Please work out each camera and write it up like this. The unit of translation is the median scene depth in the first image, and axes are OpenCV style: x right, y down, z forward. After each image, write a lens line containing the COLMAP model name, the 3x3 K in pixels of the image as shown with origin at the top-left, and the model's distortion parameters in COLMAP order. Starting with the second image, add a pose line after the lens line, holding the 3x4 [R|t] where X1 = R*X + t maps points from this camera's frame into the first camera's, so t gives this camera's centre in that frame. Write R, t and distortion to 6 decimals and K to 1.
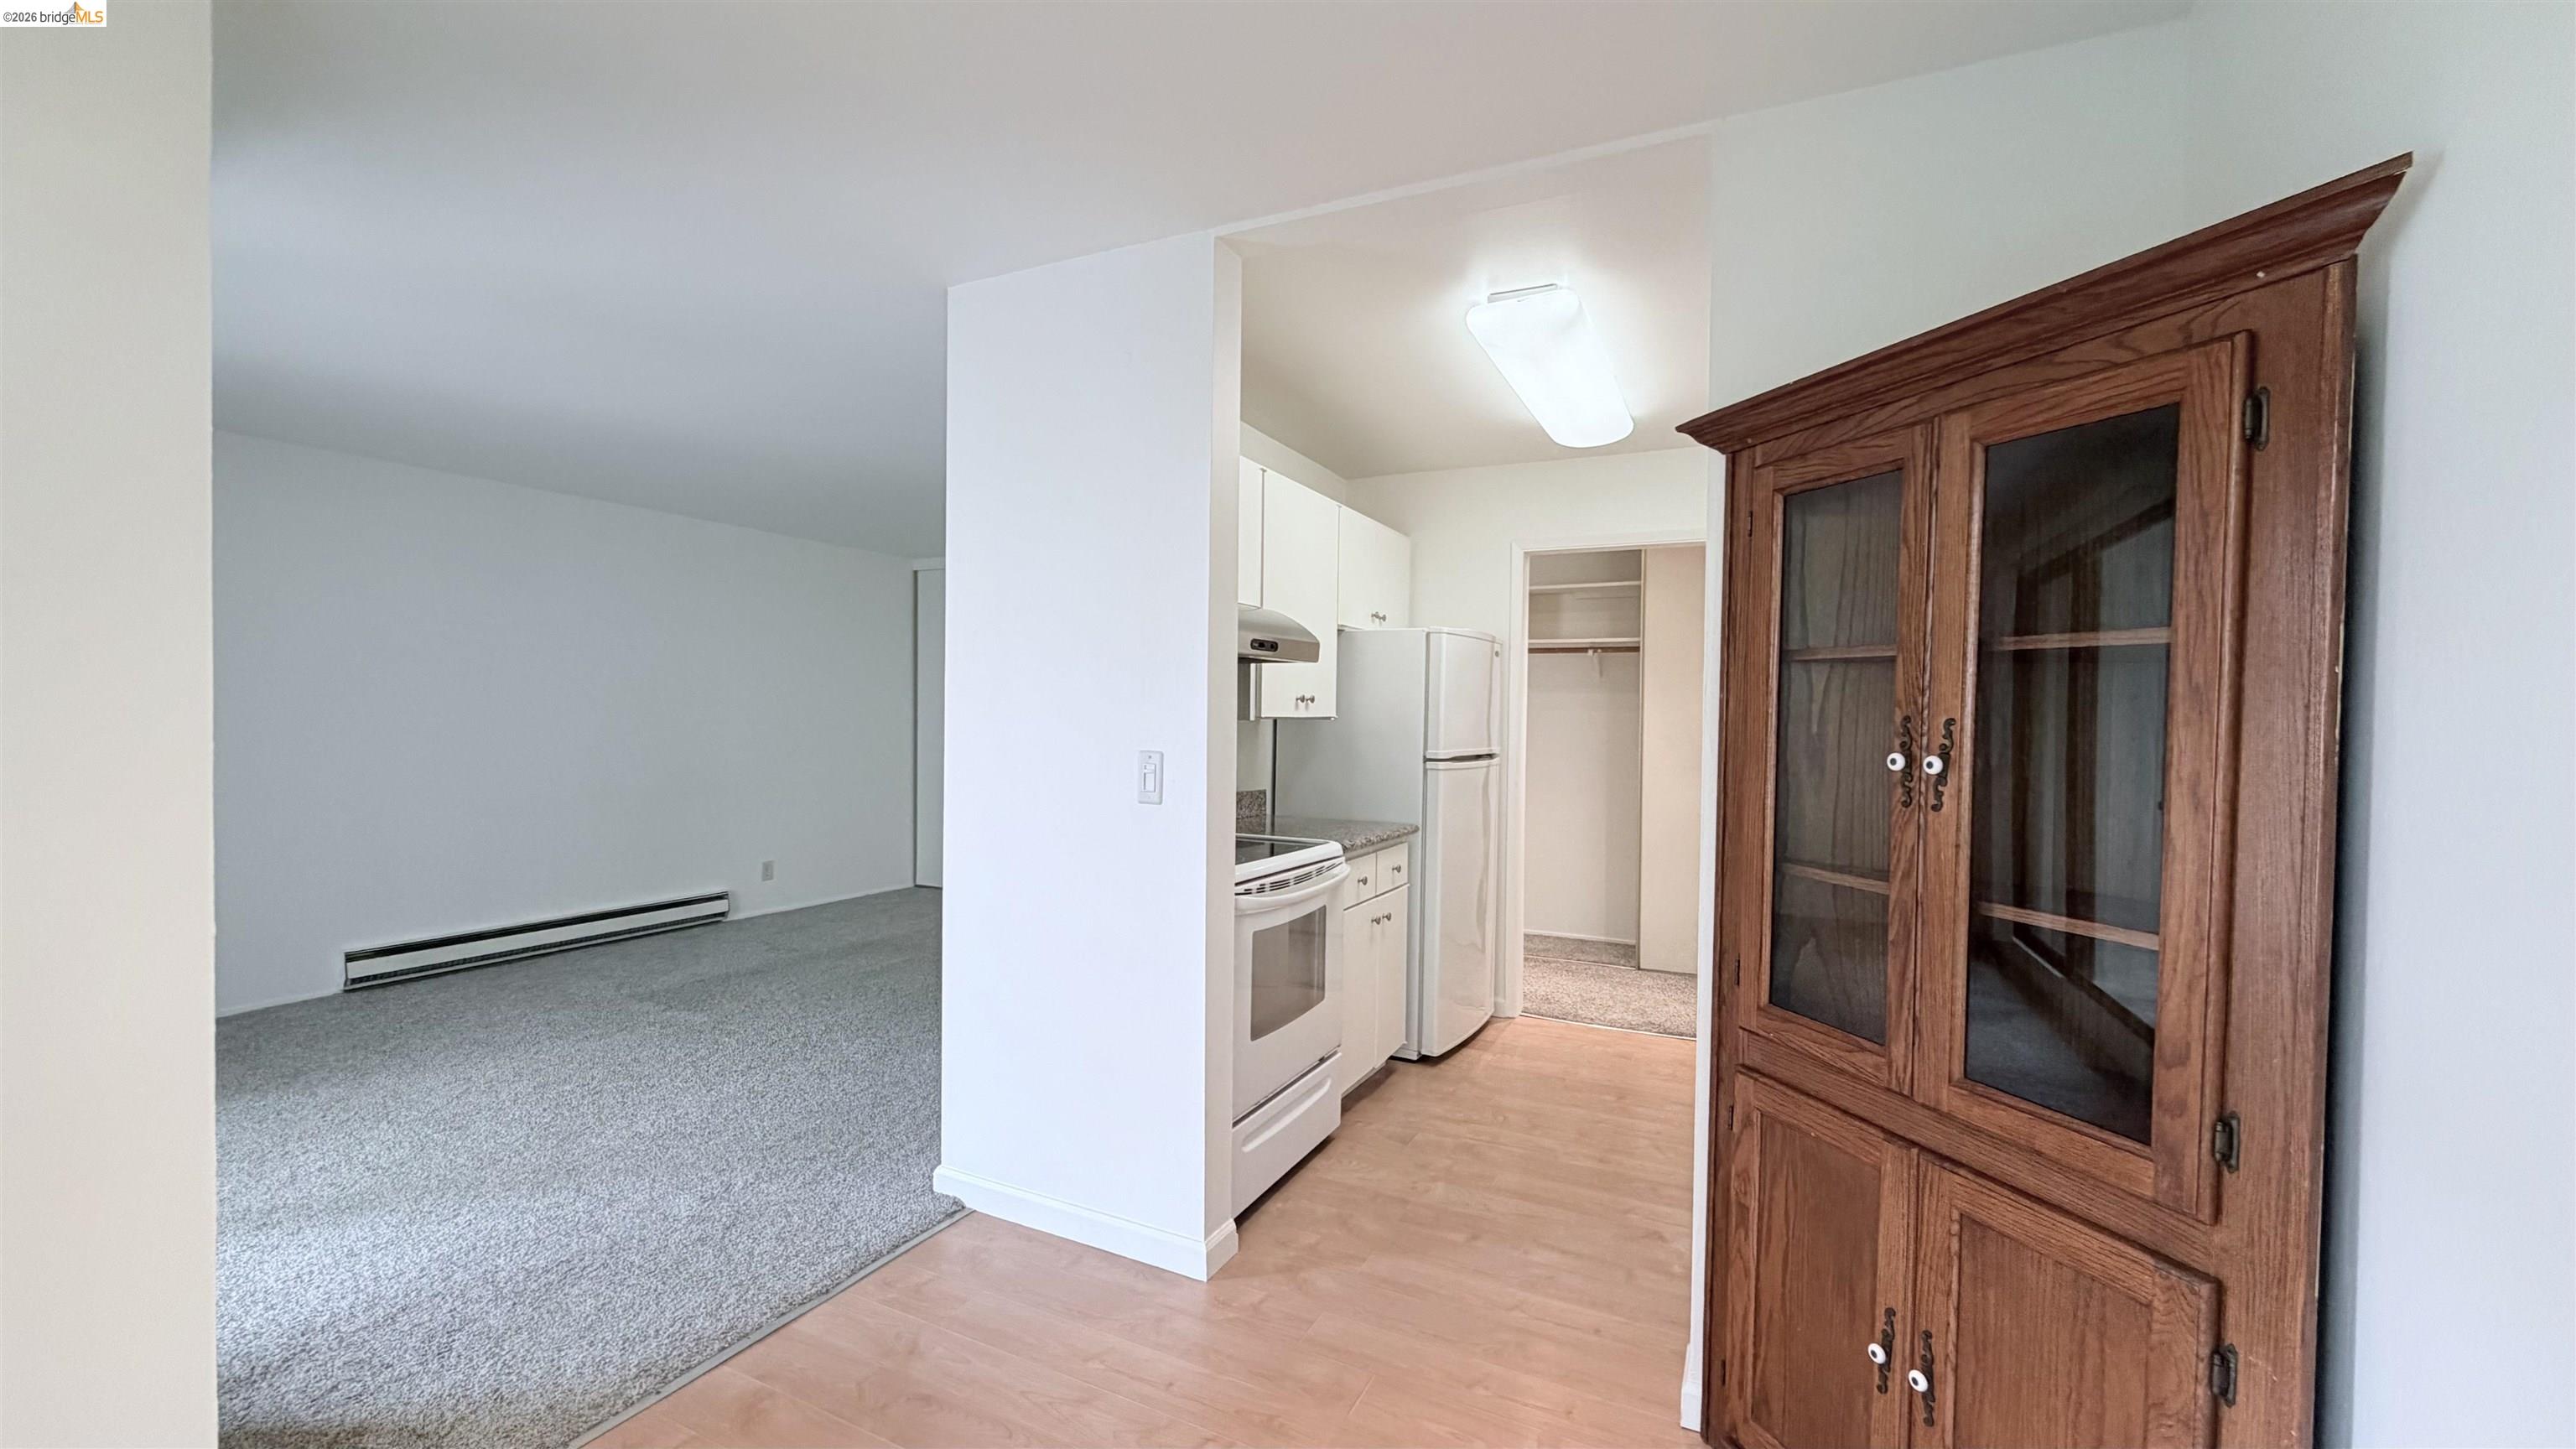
lens RADIAL K [[1016.8, 0, 1284.4], [0, 1016.8, 740.8], [0, 0, 1]] dist [-0.000202, 0.000279]
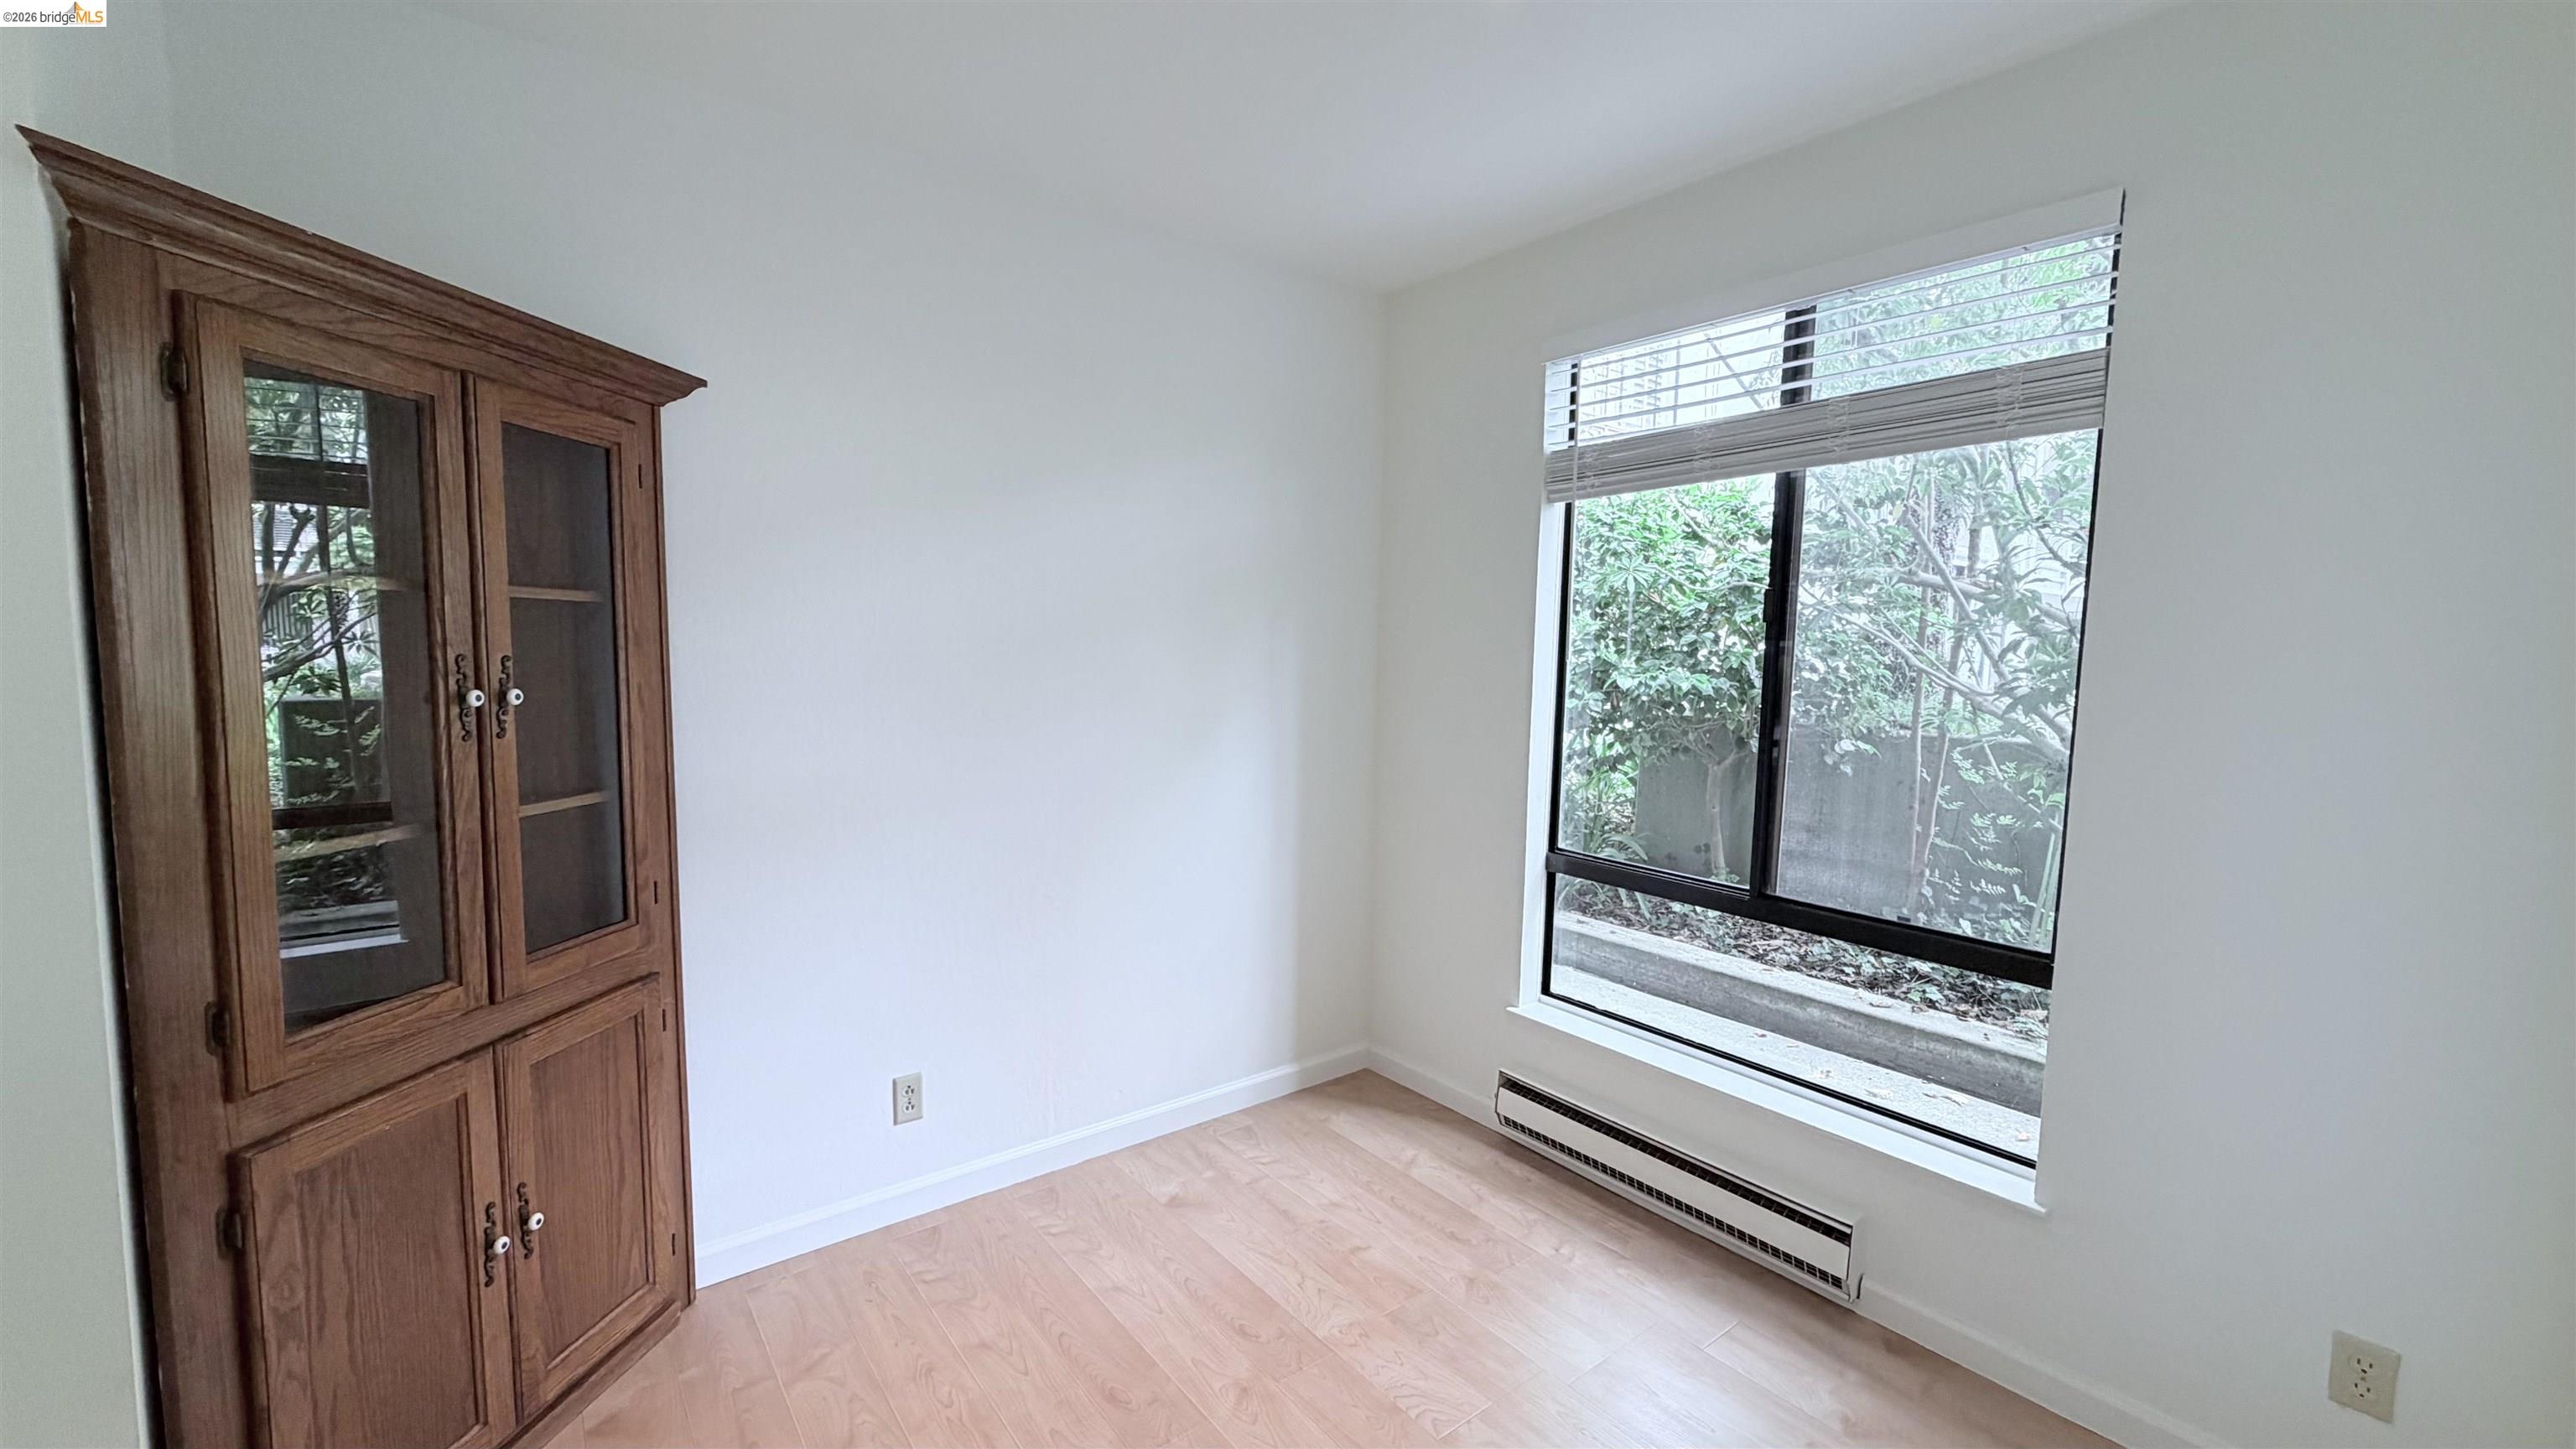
lens RADIAL K [[1016.8, 0, 1268.3], [0, 1016.8, 743.0], [0, 0, 1]] dist [-0.000202, 0.000279]
pose [[-0.894128, -0.066149, 0.442900, -0.221455], [-0.012072, 0.992231, 0.123824, -0.026616], [-0.447650, 0.105368, -0.887979, 0.581180]]
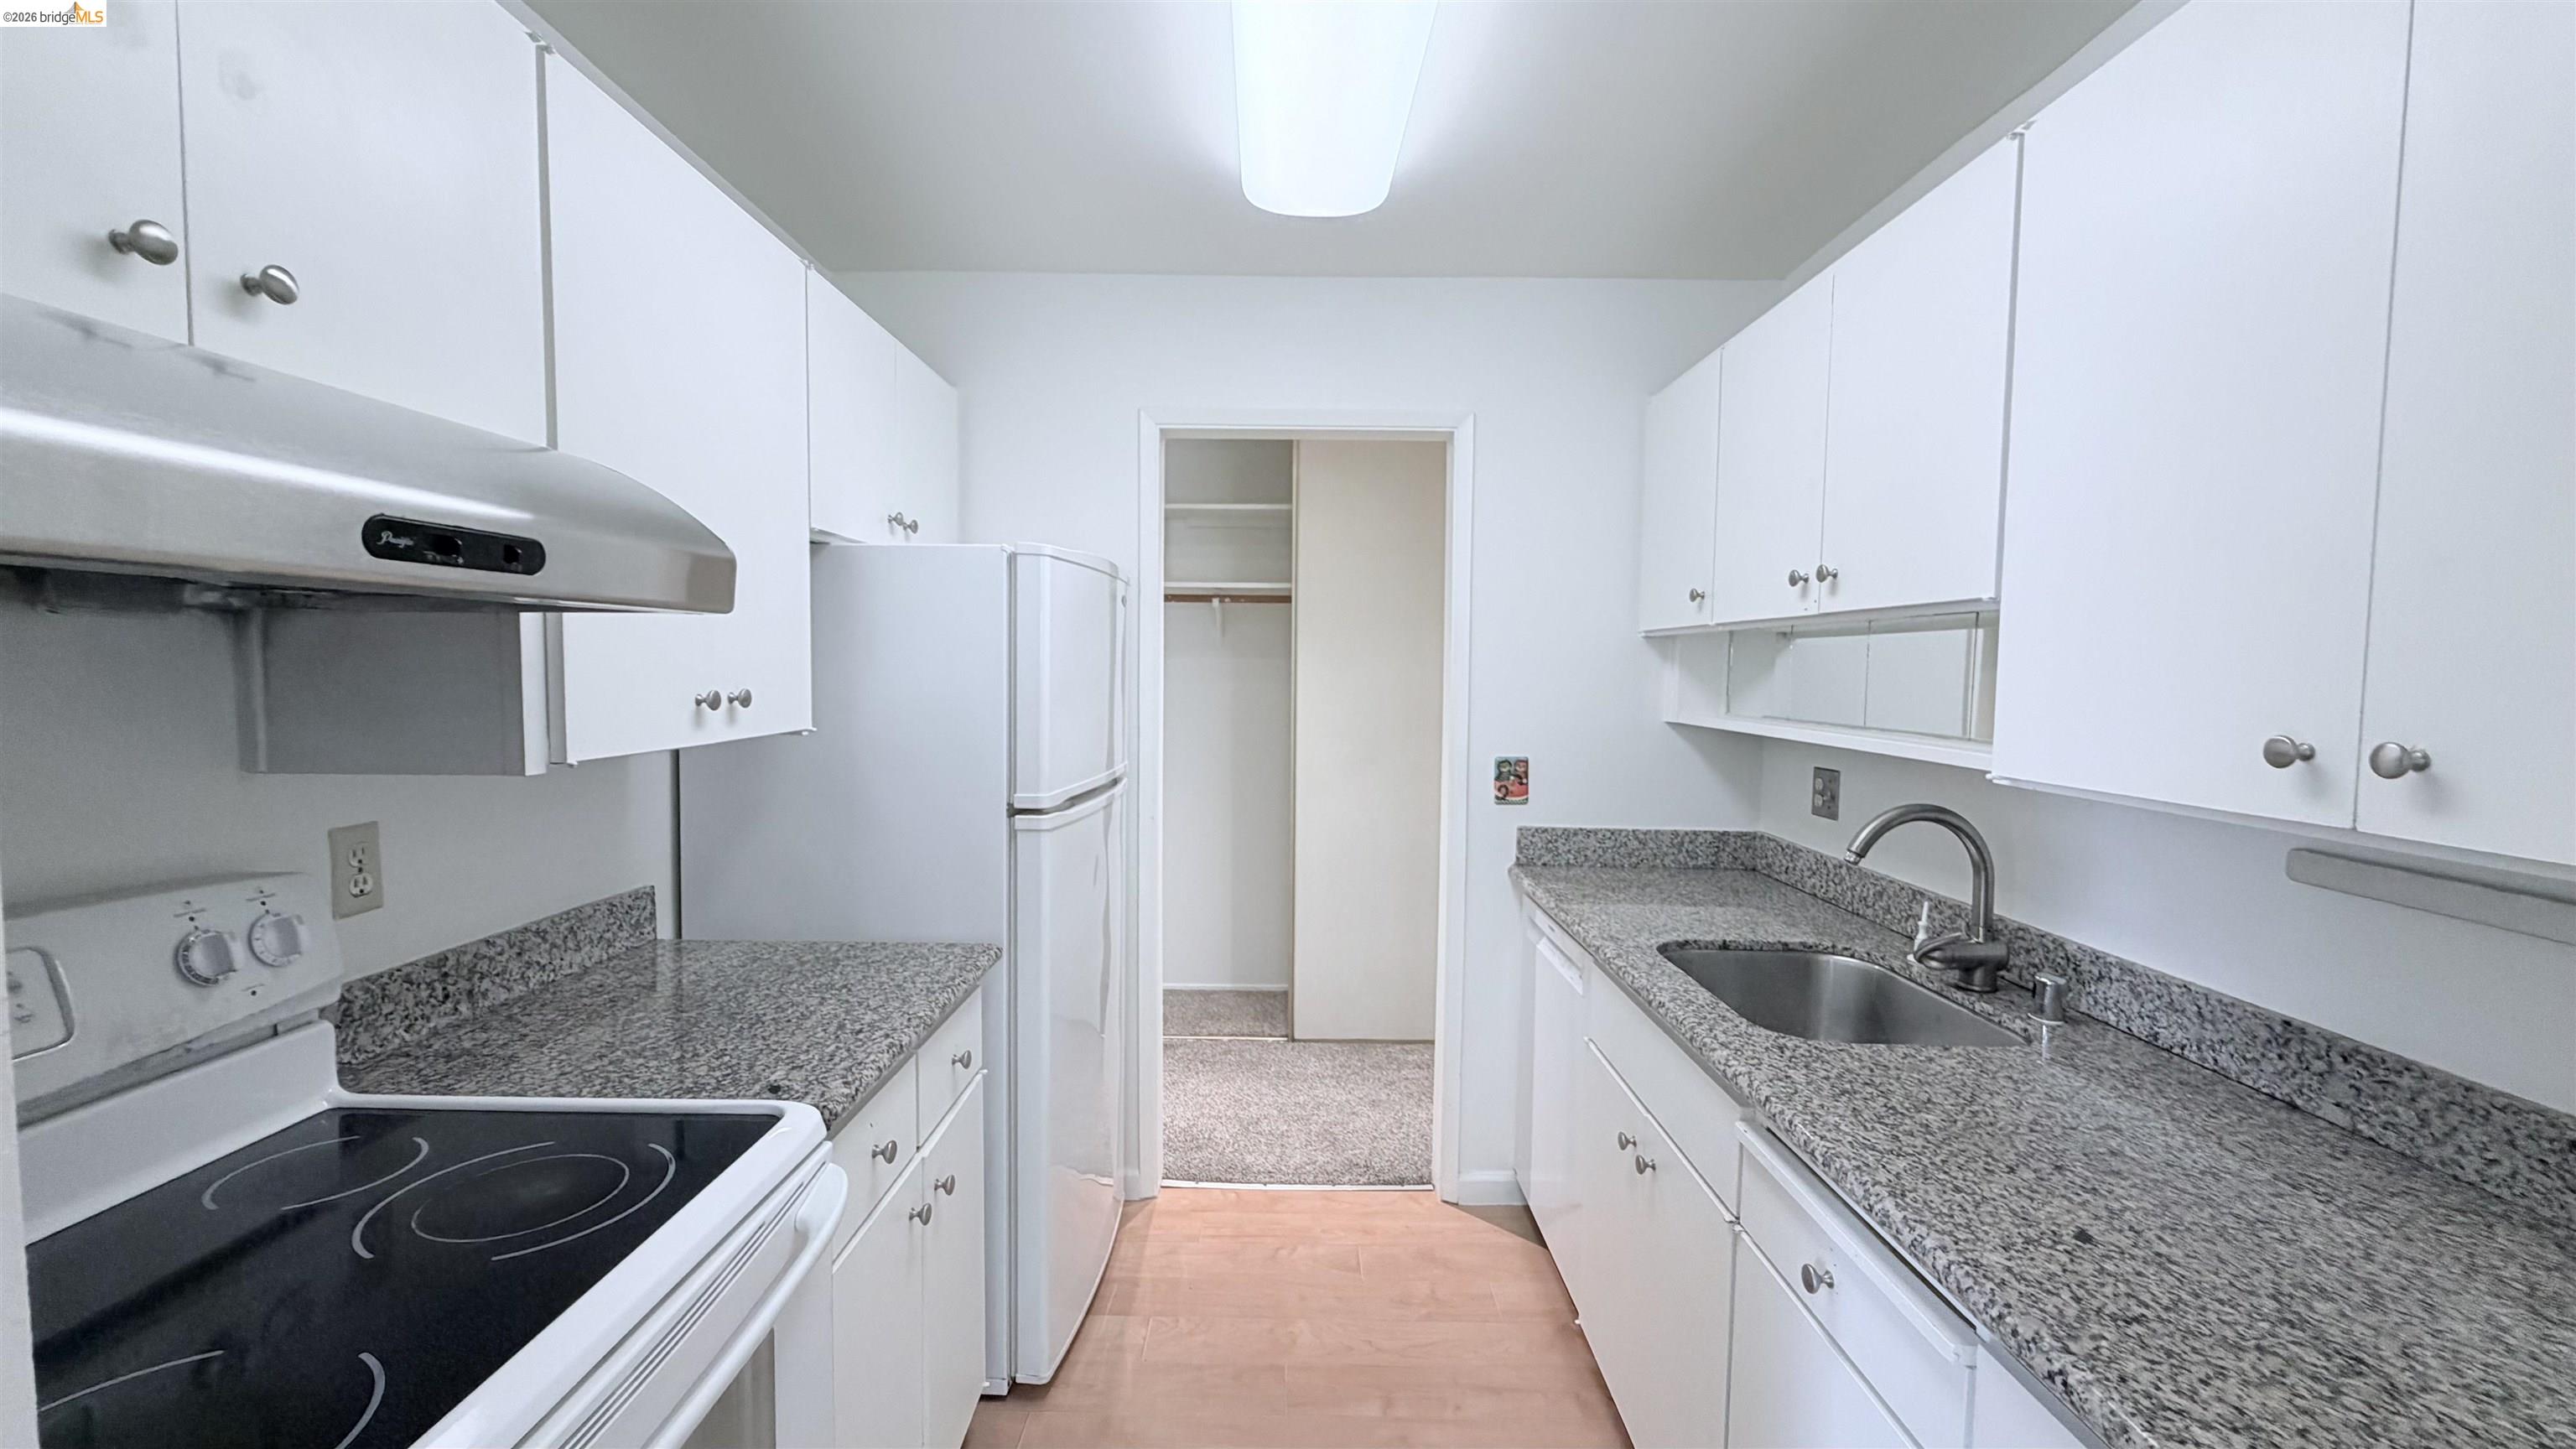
lens RADIAL K [[1016.8, 0, 1278.8], [0, 1016.8, 733.6], [0, 0, 1]] dist [-0.000202, 0.000279]
pose [[0.900402, -0.031490, 0.433919, 0.039845], [0.012456, 0.998834, 0.046640, -0.039451], [-0.434882, -0.036590, 0.899744, 0.477043]]
